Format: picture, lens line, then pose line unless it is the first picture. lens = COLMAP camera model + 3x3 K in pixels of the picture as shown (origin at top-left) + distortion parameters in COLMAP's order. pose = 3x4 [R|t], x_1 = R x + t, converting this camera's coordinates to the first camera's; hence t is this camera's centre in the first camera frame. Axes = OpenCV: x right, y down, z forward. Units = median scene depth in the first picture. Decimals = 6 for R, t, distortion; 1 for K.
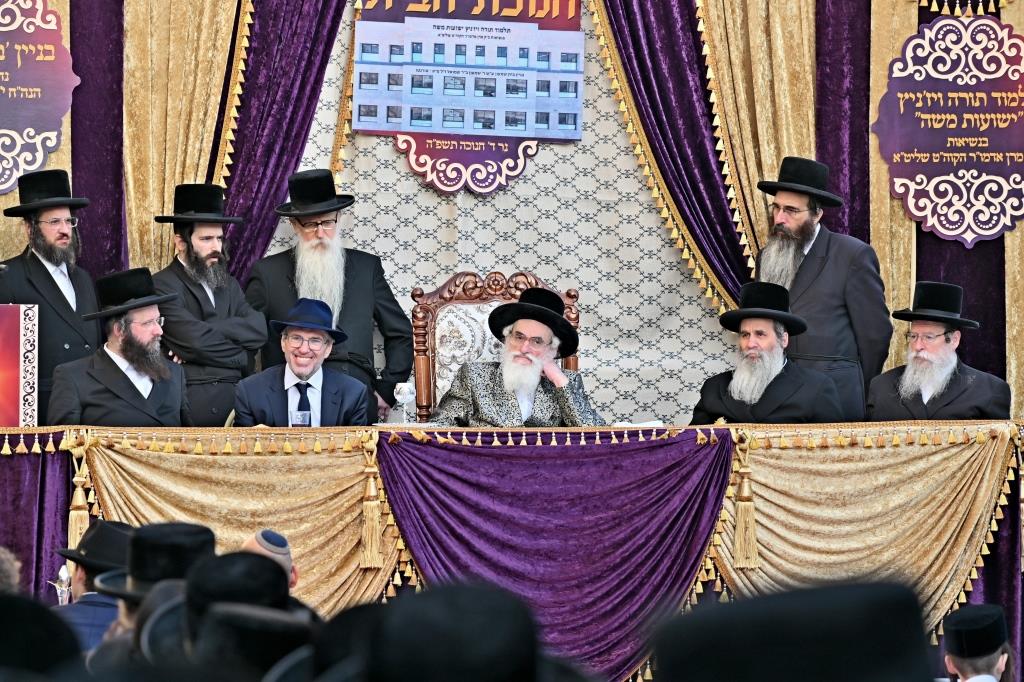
lens RADIAL K [[5791.9, 0, 513.8], [0, 5791.9, 339.3], [0, 0, 1]] dist [-0.256445, 0.000000]
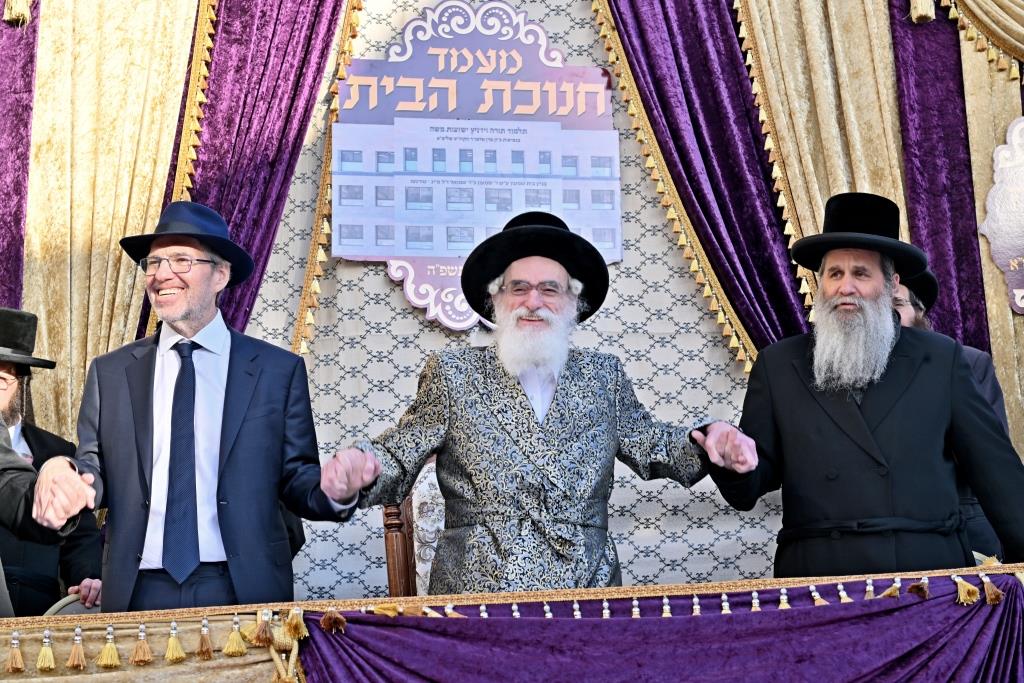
lens RADIAL K [[1553.0, 0, 511.0], [0, 1553.0, 339.7], [0, 0, 1]] dist [-0.038211, 0.000000]
pose [[0.998622, -0.050276, -0.015046, -0.000965], [0.047663, 0.988884, -0.140842, 0.005980], [0.021959, 0.139931, 0.989918, 0.790659]]
